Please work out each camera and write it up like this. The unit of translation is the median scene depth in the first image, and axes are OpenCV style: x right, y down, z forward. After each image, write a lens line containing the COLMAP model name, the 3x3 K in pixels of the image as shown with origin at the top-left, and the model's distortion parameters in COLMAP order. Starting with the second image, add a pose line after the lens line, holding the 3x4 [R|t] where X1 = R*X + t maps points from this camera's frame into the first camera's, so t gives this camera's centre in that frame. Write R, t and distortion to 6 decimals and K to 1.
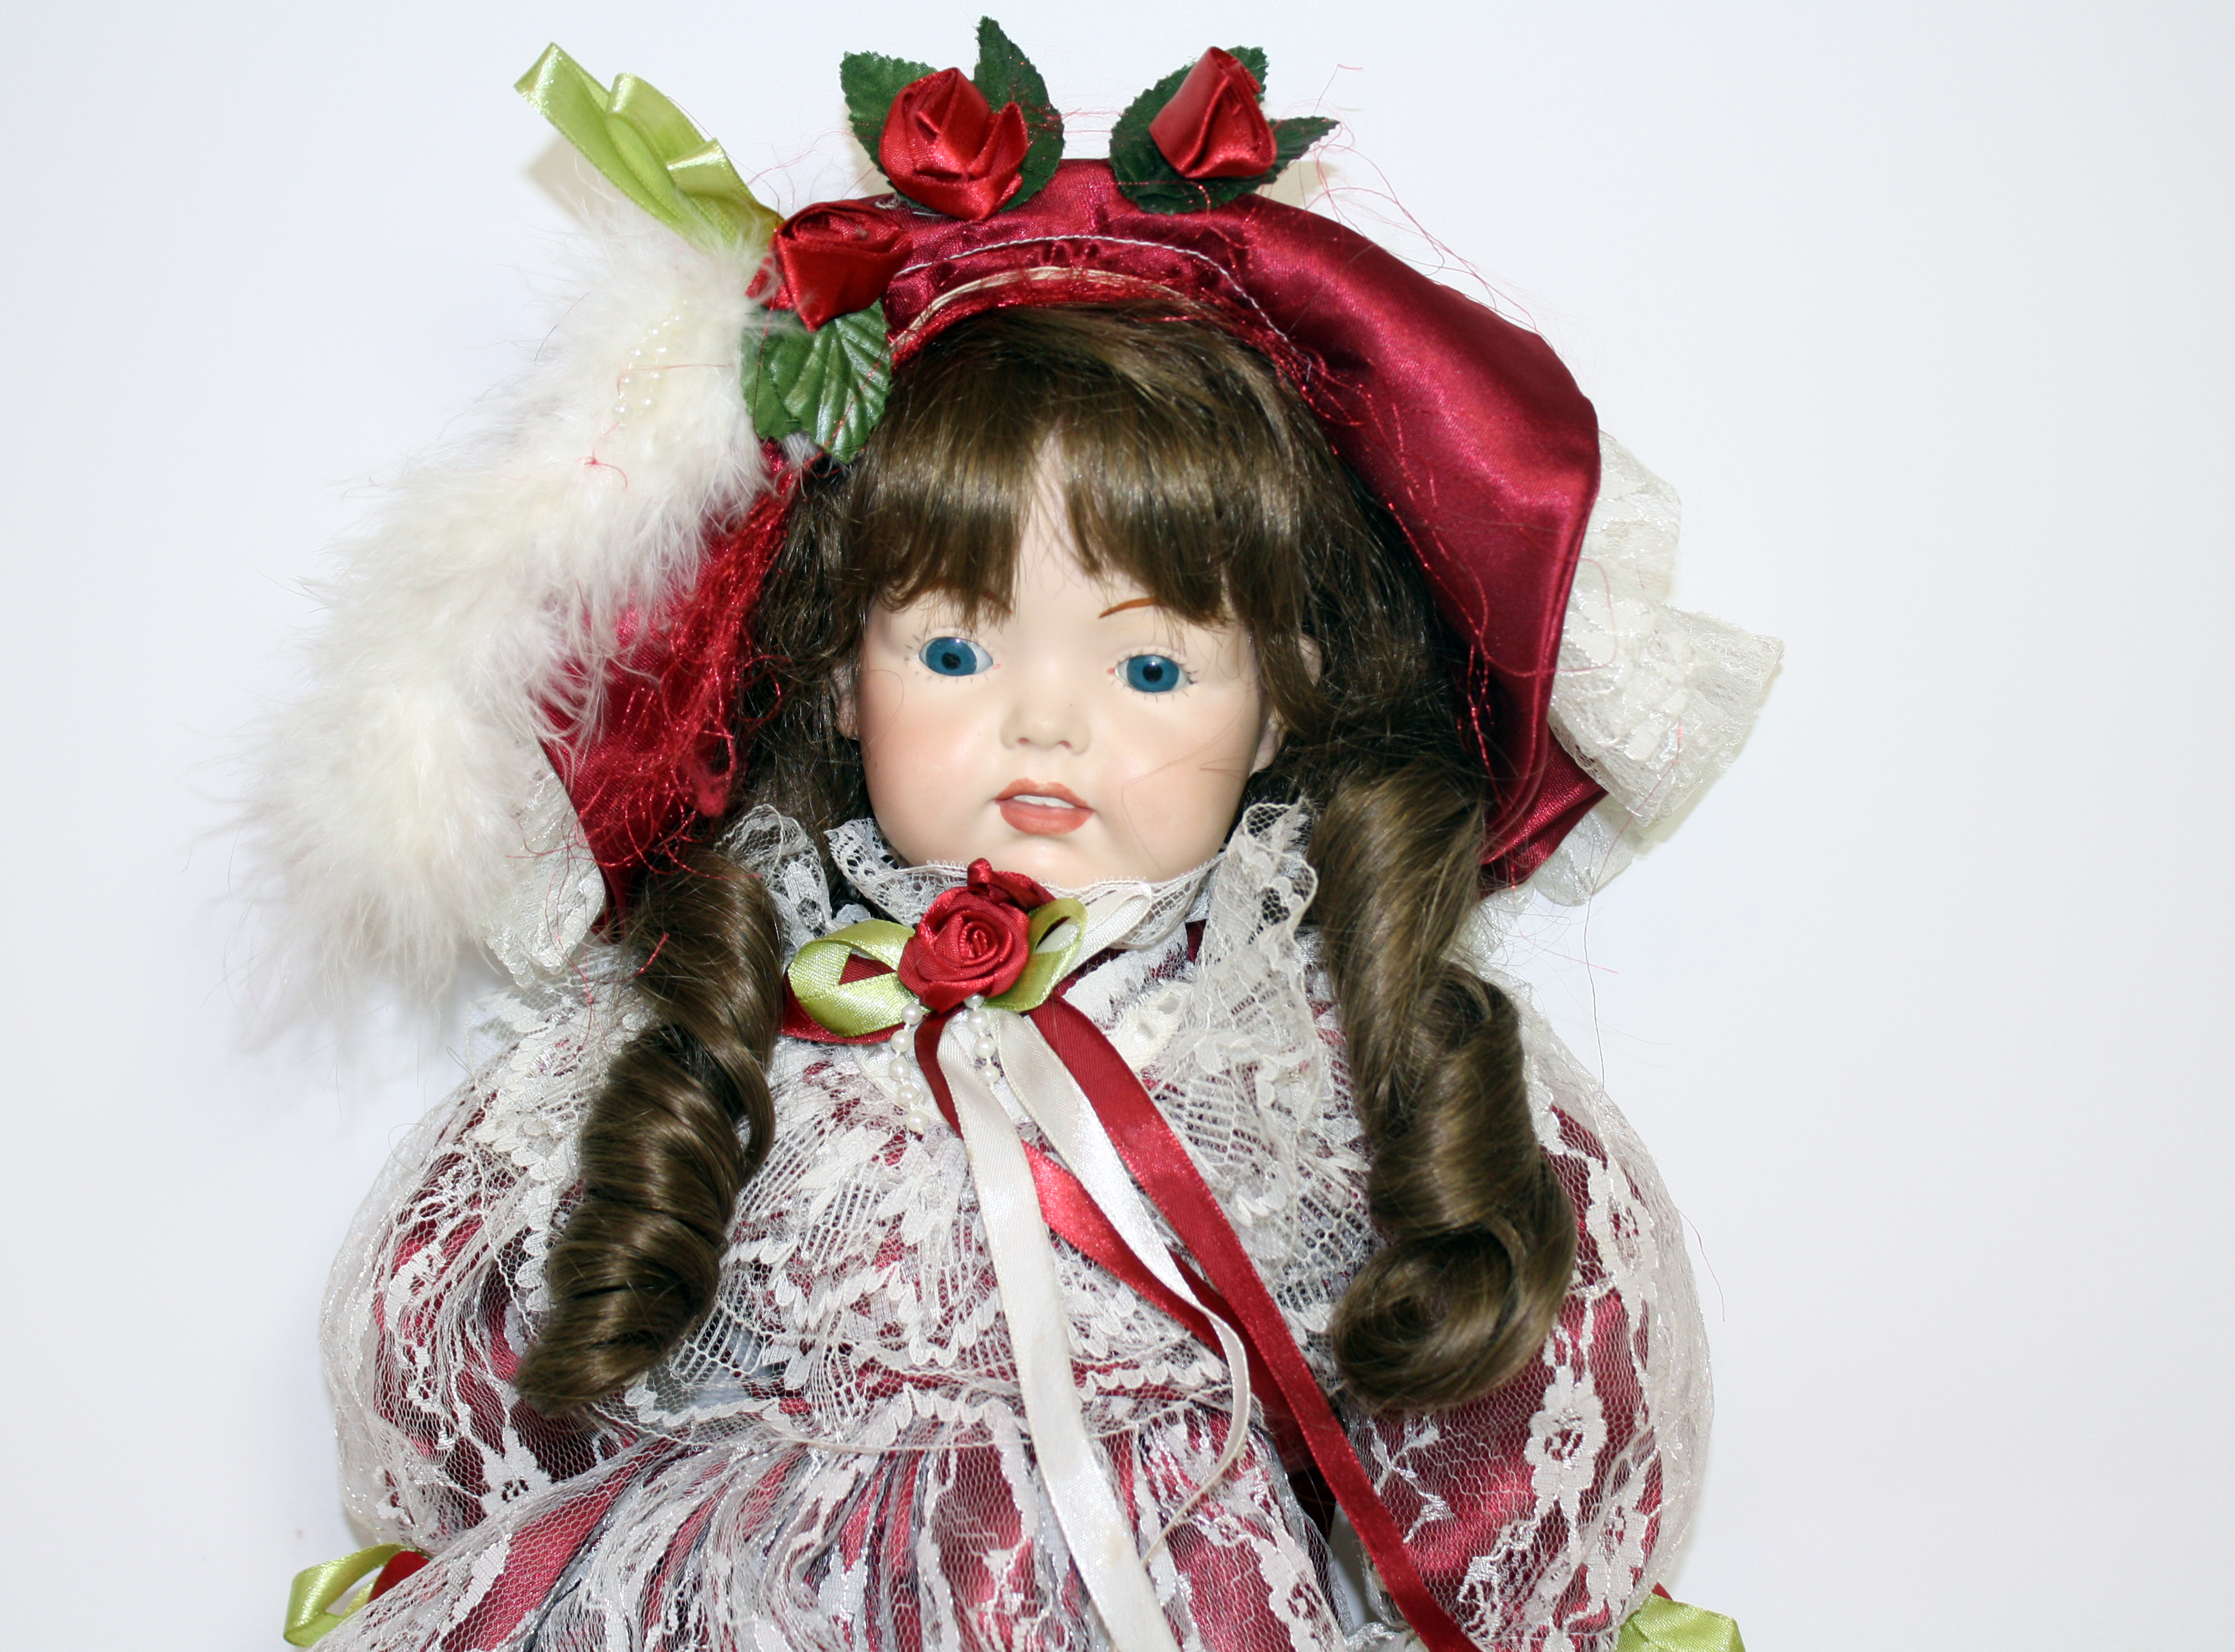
lens RADIAL K [[3623.0, 0, 1115.2], [0, 3623.0, 823.7], [0, 0, 1]] dist [-0.070283, 0.000000]
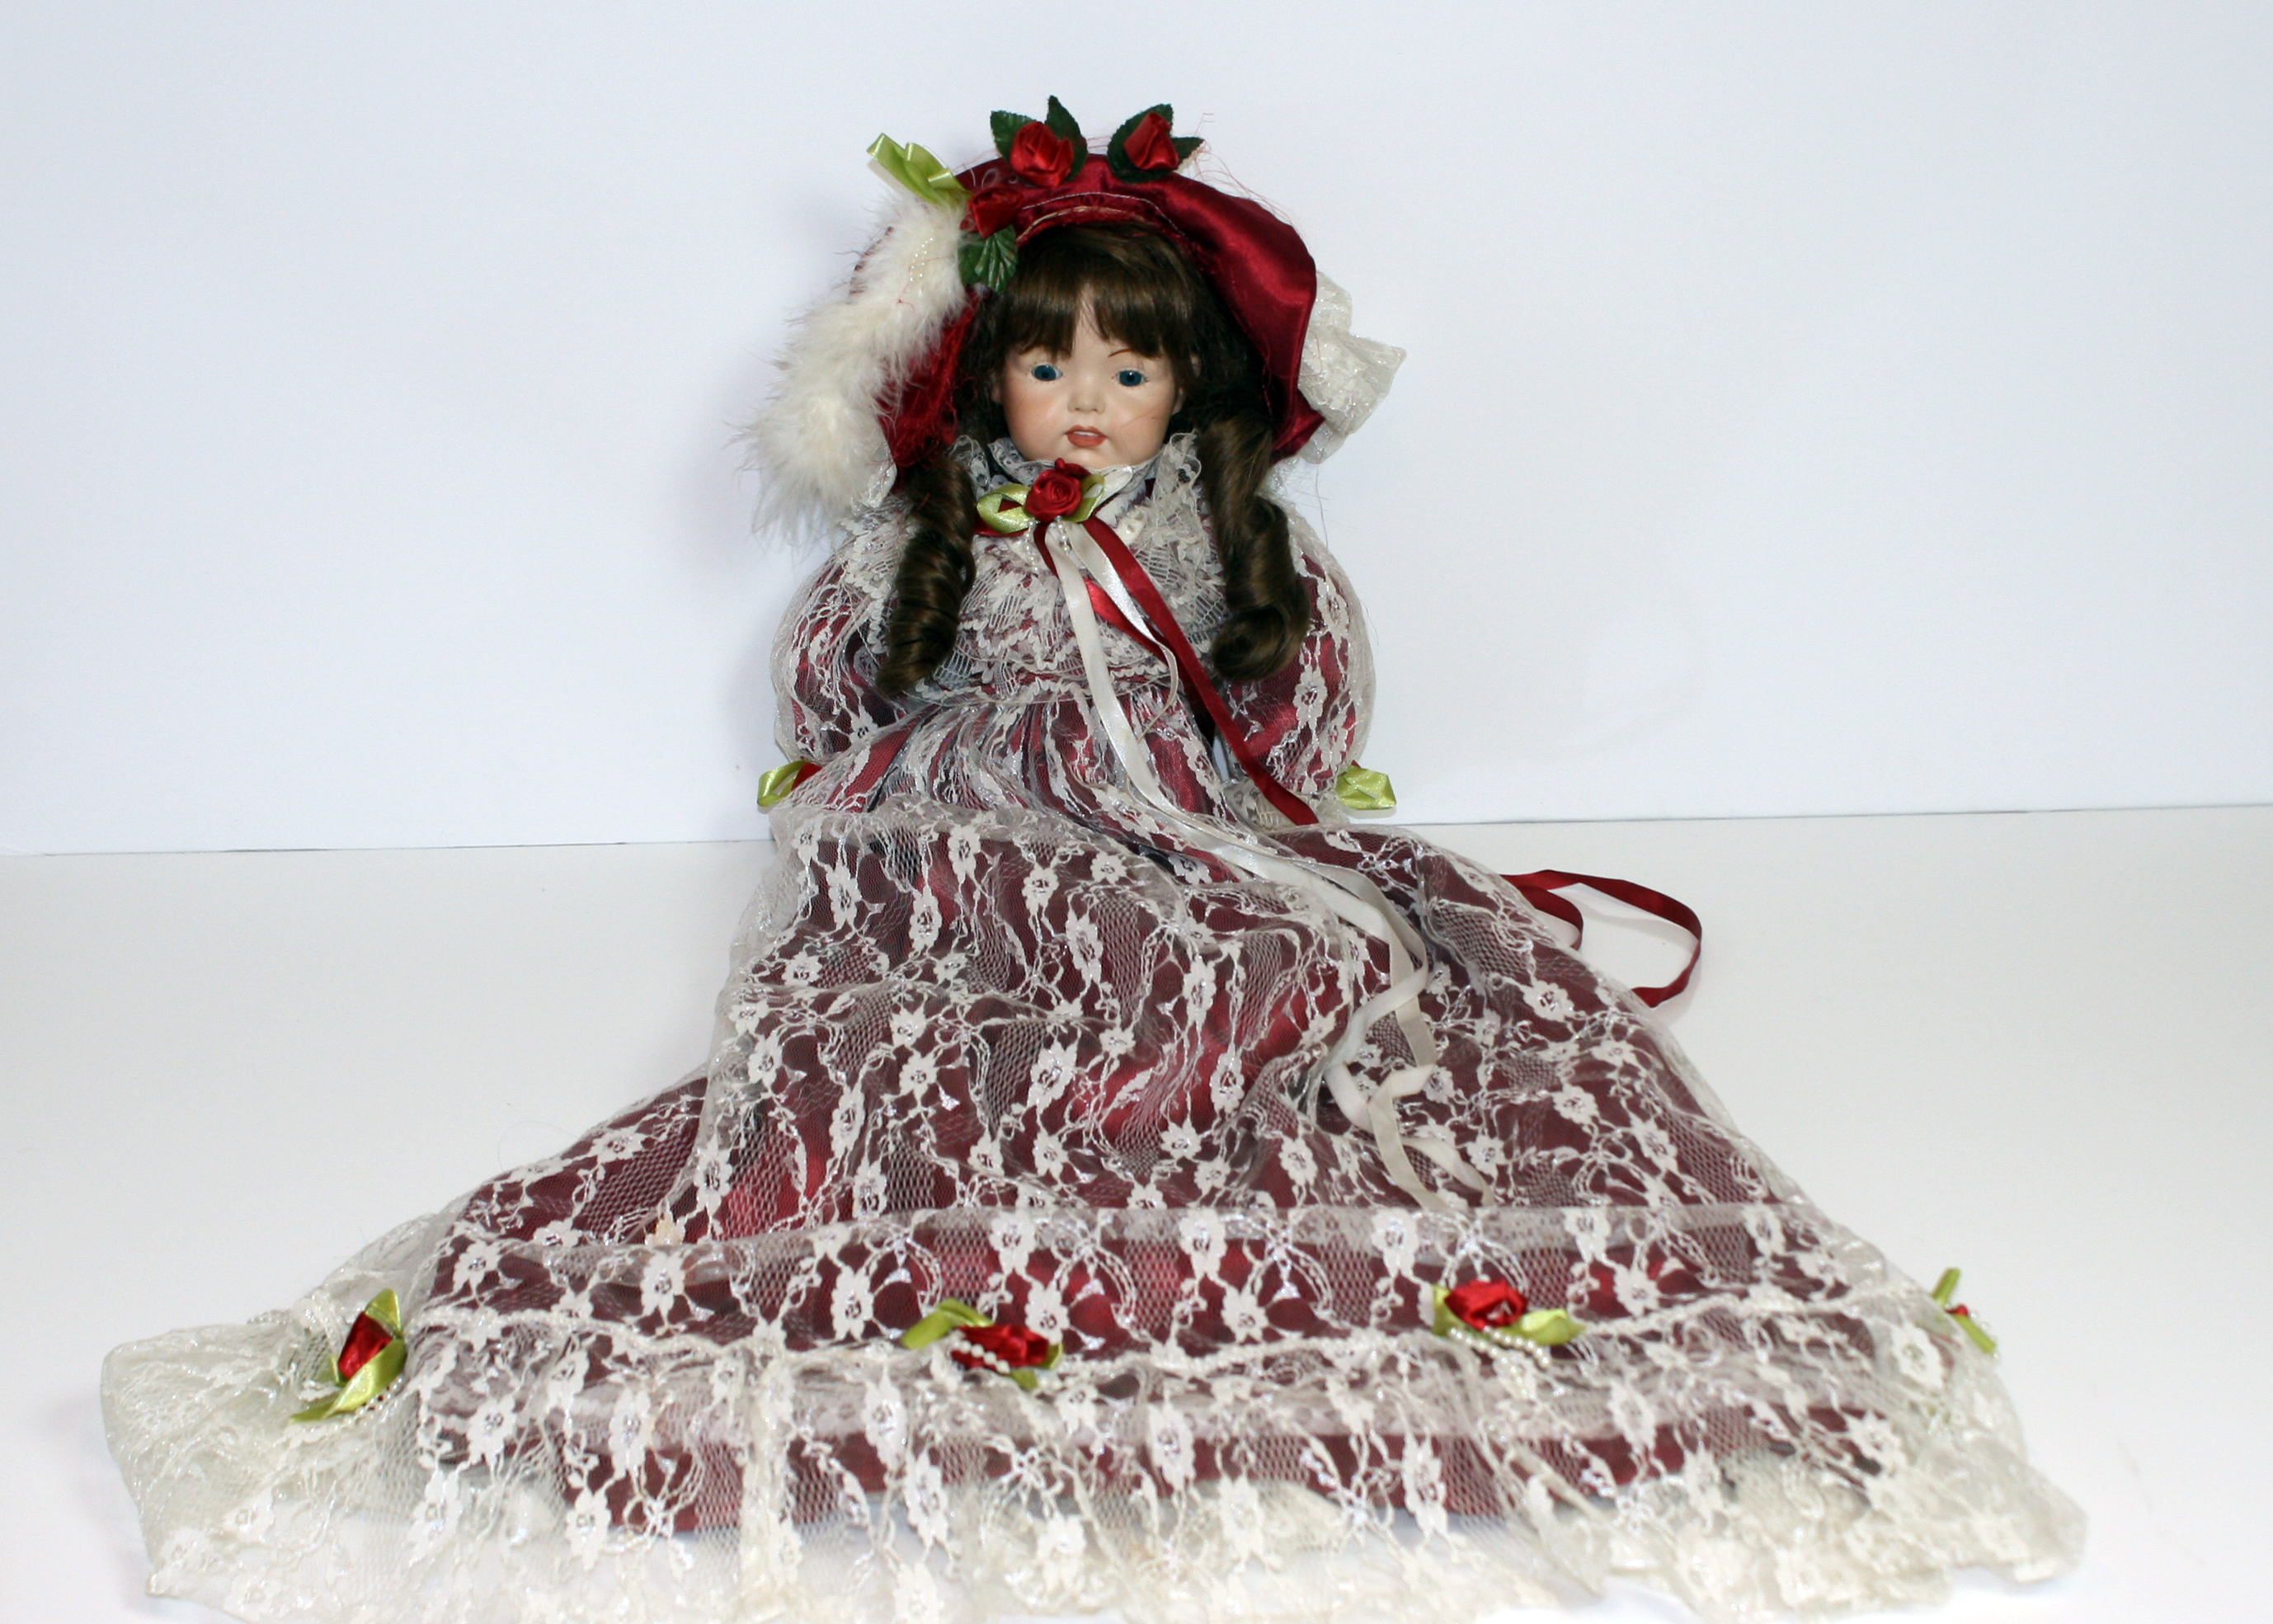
lens RADIAL K [[3445.5, 0, 1133.1], [0, 3445.5, 815.4], [0, 0, 1]] dist [-0.014895, 0.000000]
pose [[0.999162, -0.027542, 0.030277, -0.064148], [0.022491, 0.987488, 0.156081, -0.111011], [-0.034197, -0.155269, 0.987280, -1.275666]]
